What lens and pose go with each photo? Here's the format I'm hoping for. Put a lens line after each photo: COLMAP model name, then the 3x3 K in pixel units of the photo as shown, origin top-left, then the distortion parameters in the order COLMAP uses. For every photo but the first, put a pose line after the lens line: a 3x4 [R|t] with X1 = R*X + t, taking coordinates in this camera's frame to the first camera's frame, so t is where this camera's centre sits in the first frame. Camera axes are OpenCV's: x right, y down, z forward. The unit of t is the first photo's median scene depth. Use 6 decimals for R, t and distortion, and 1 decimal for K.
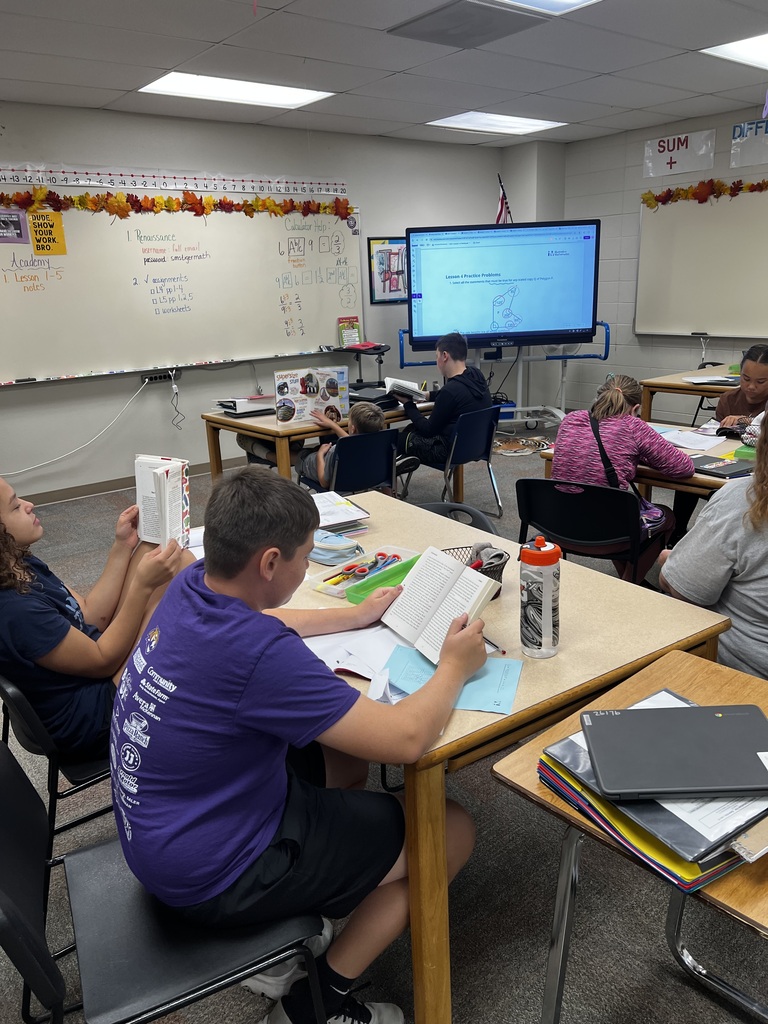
lens RADIAL K [[771.6, 0, 383.7], [0, 771.6, 511.6], [0, 0, 1]] dist [0.011523, -0.025709]
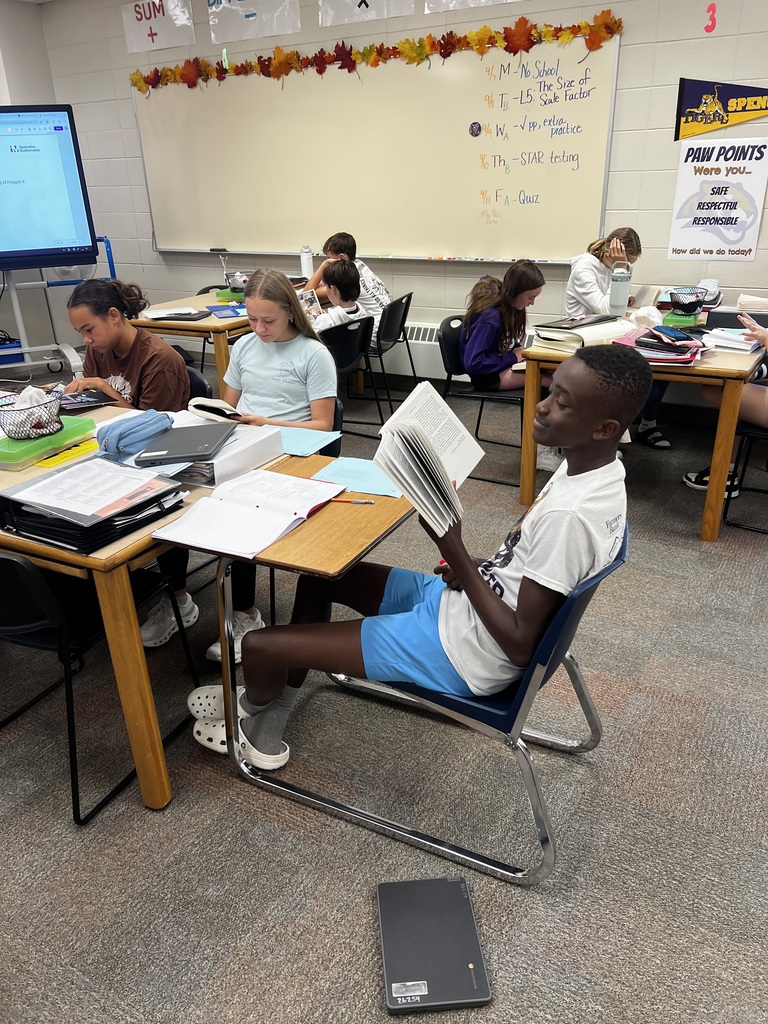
lens RADIAL K [[771.6, 0, 387.3], [0, 771.6, 514.5], [0, 0, 1]] dist [0.011523, -0.025709]
pose [[0.932460, -0.137268, 0.334179, 0.258593], [0.098560, 0.986573, 0.130232, -0.033977], [-0.347569, -0.088499, 0.933469, 0.109411]]
